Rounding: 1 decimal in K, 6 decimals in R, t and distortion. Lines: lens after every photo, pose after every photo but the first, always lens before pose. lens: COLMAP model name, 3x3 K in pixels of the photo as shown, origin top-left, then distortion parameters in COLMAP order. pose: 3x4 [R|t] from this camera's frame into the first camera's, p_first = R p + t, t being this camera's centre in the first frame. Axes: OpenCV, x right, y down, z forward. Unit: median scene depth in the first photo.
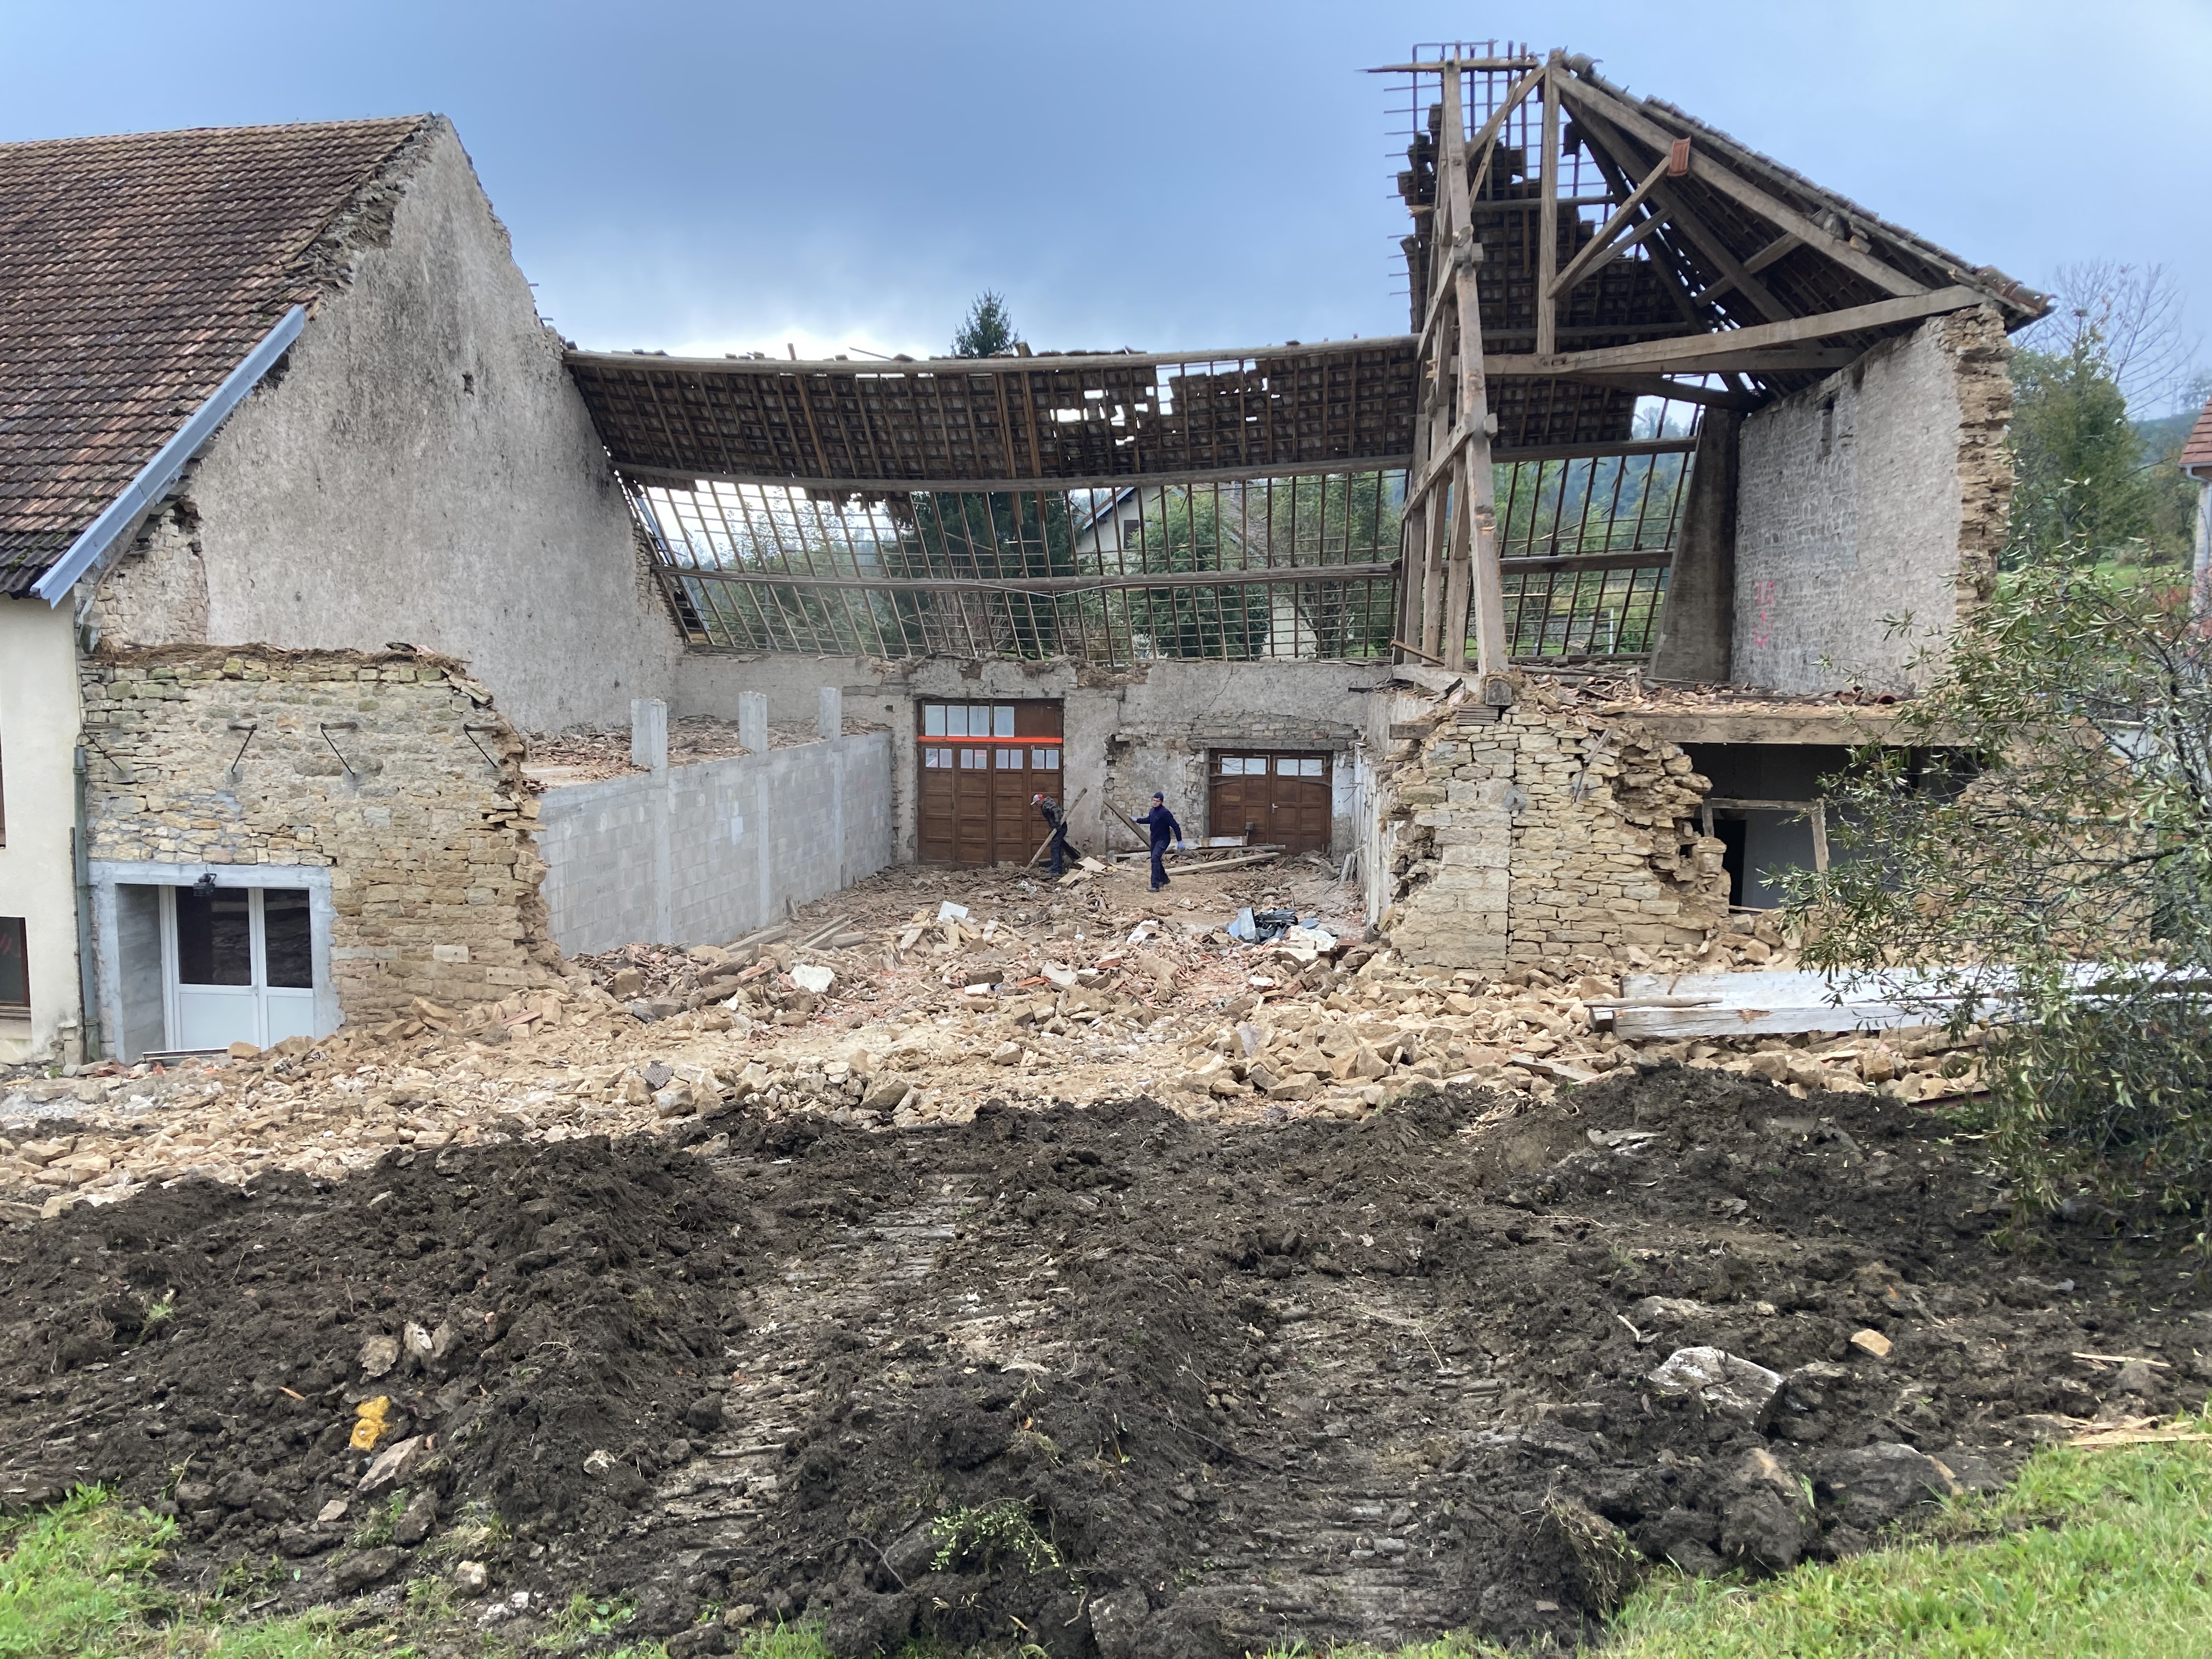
lens RADIAL K [[1814.2, 0, 1085.2], [0, 1814.2, 845.4], [0, 0, 1]] dist [0.040920, -0.036274]
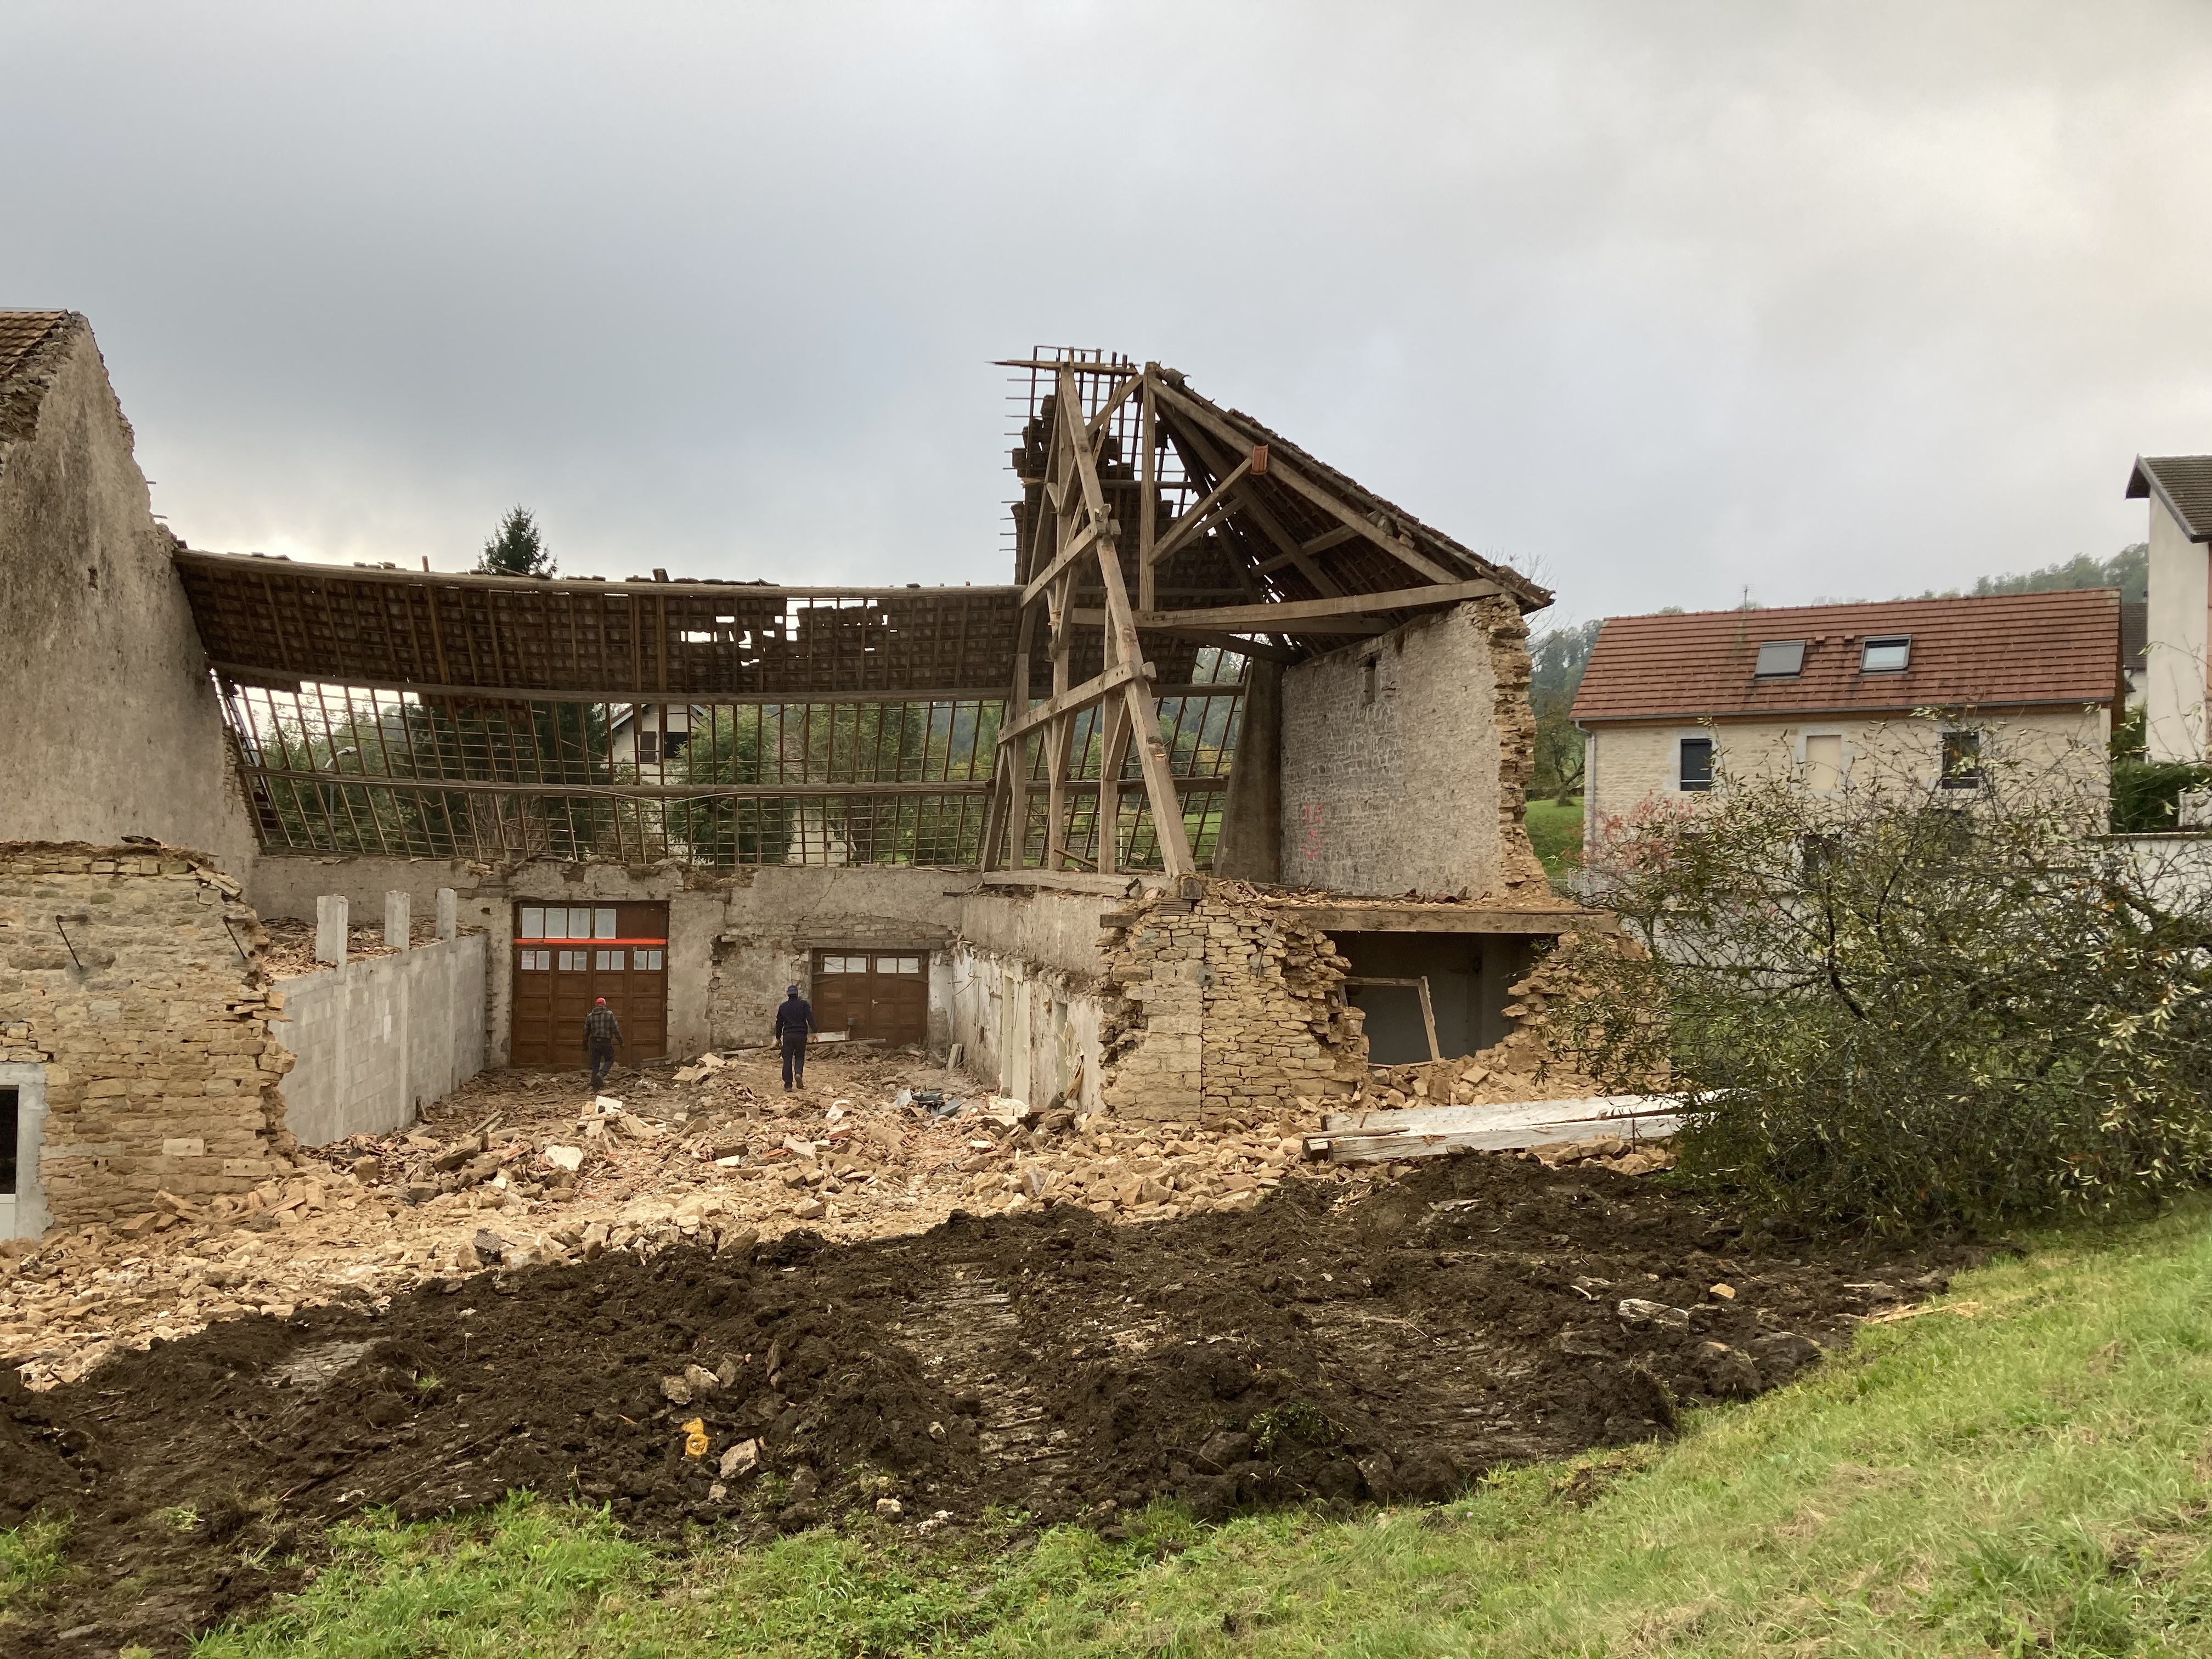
lens RADIAL K [[1814.2, 0, 1086.4], [0, 1814.2, 855.6], [0, 0, 1]] dist [0.040920, -0.036274]
pose [[0.953678, 0.011267, 0.300618, -0.143854], [0.022602, 0.993790, -0.108948, 0.016904], [-0.299979, 0.110696, 0.947501, -0.087528]]
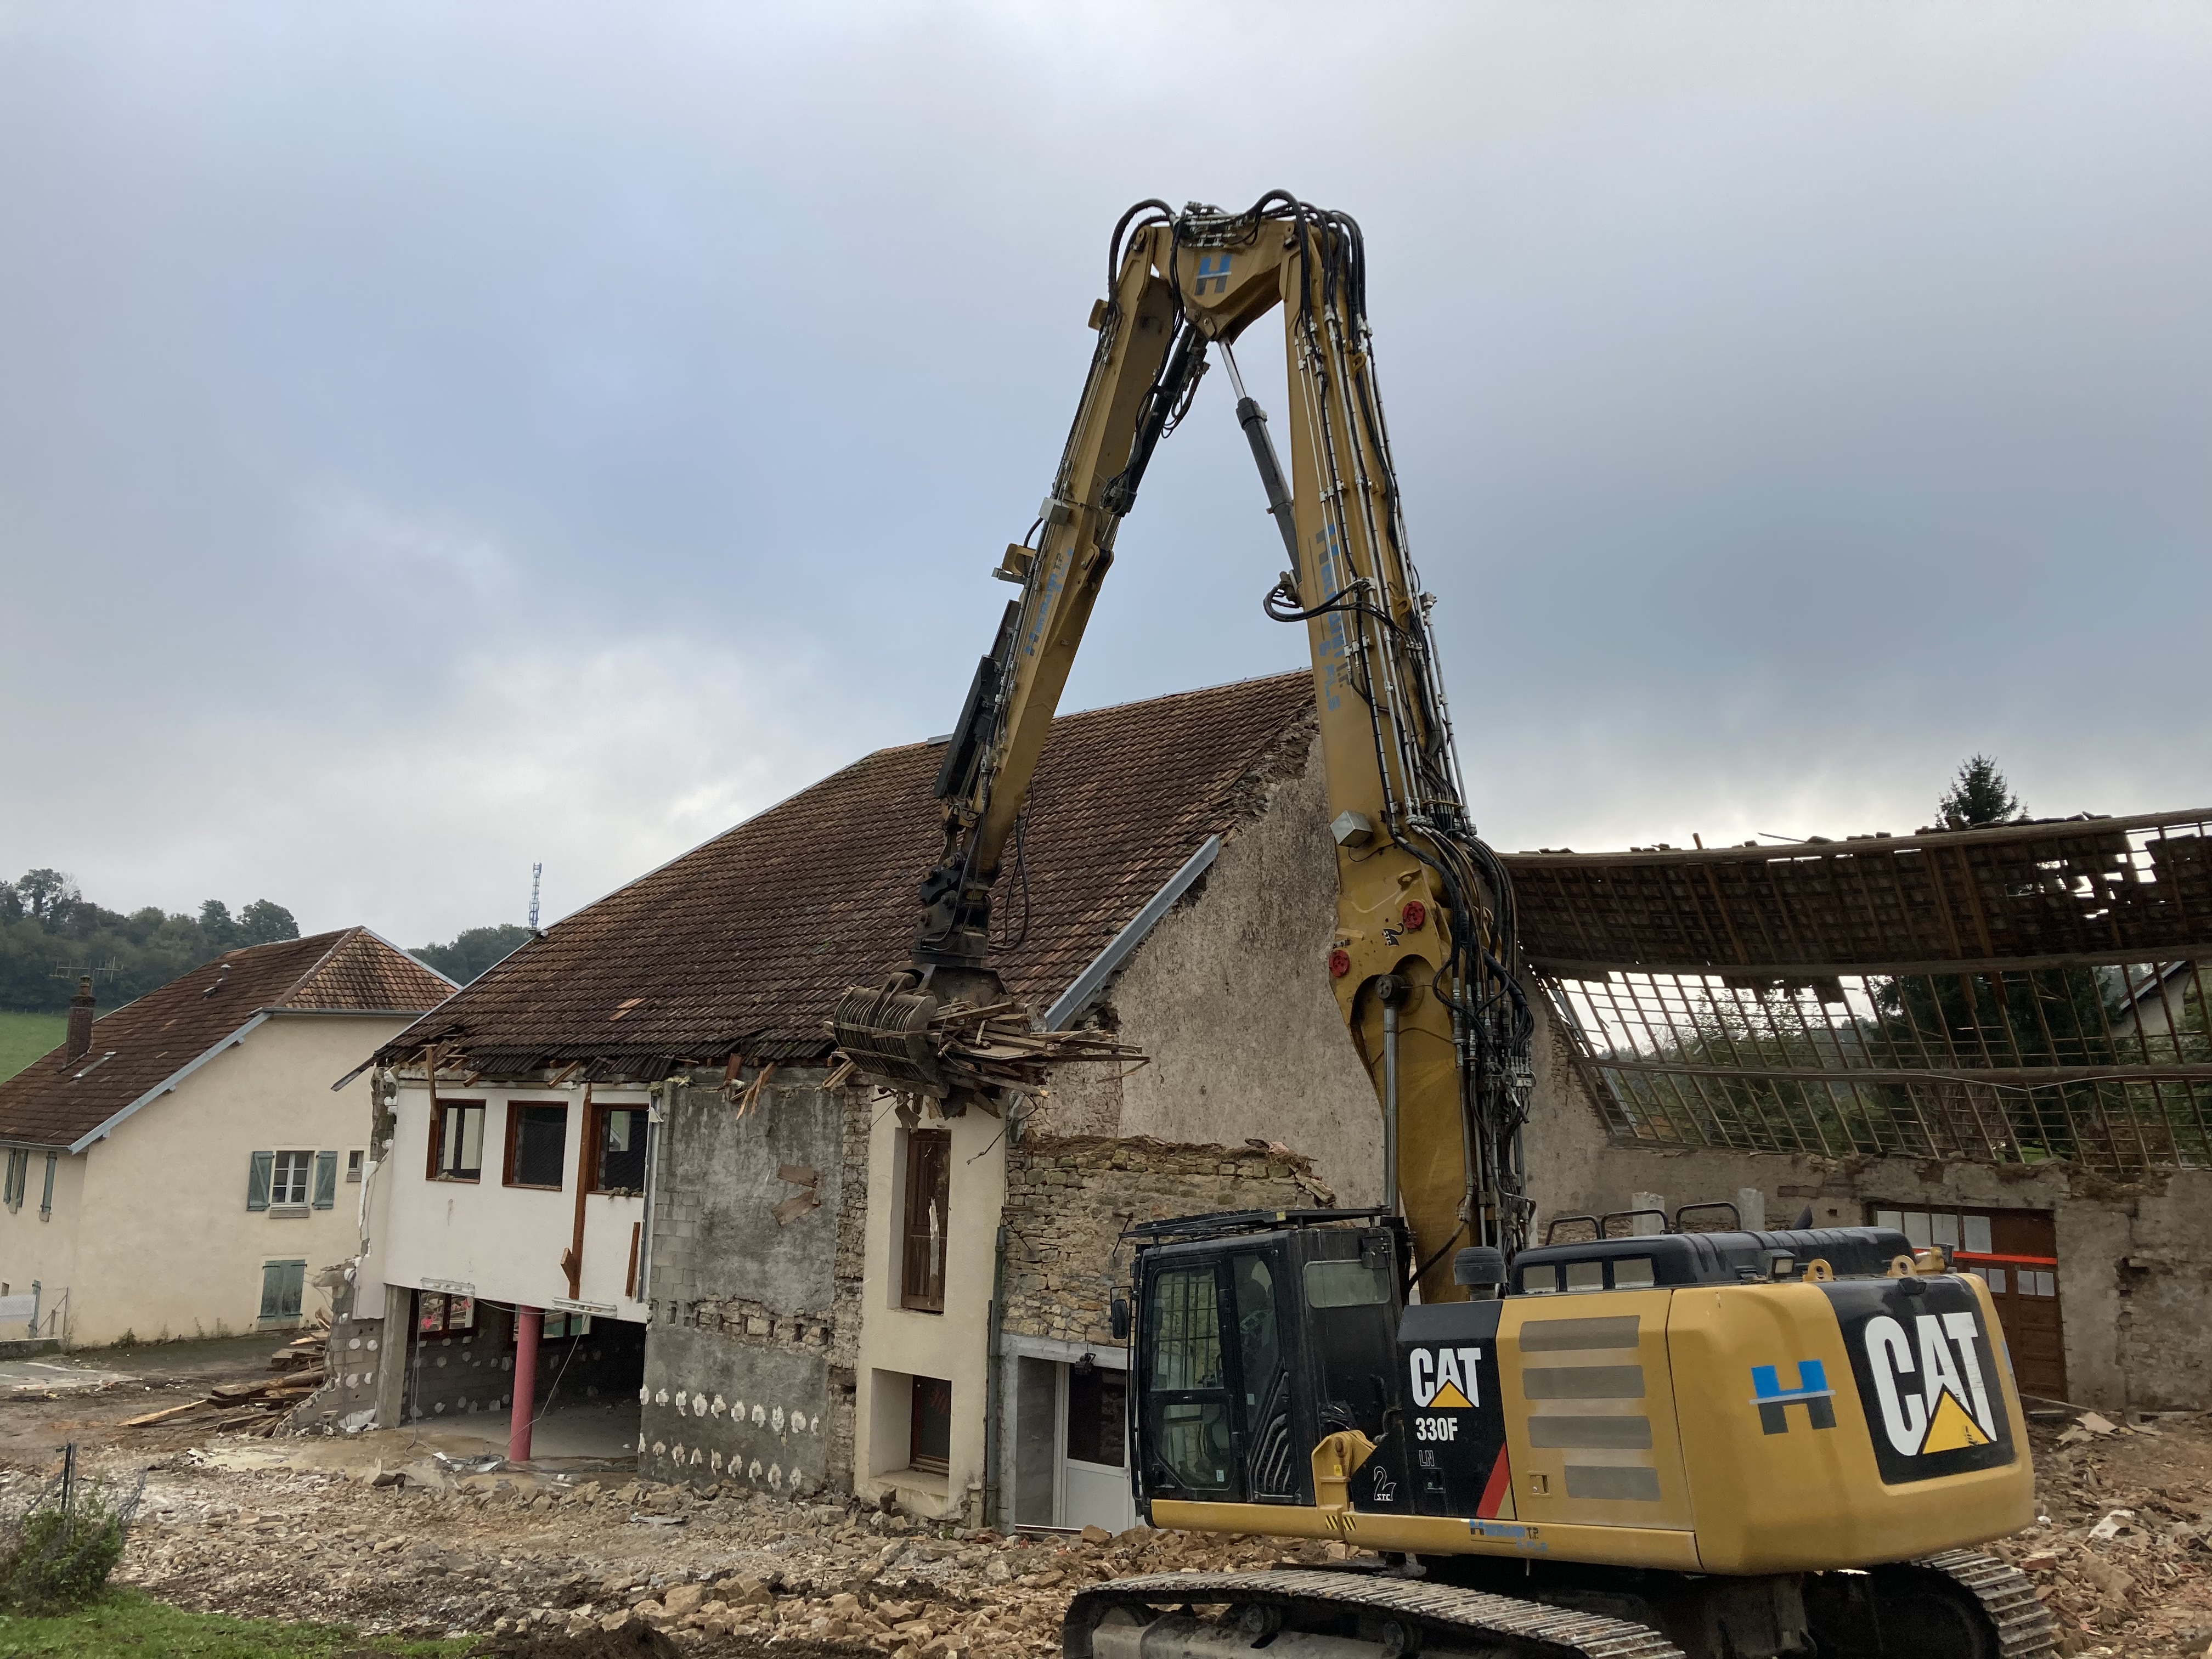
lens RADIAL K [[1814.2, 0, 1090.1], [0, 1814.2, 807.8], [0, 0, 1]] dist [0.040920, -0.036274]
pose [[0.860135, -0.072213, -0.504929, 0.069248], [-0.070958, 0.963361, -0.258651, -0.013823], [0.505107, 0.258303, 0.823497, 0.027593]]
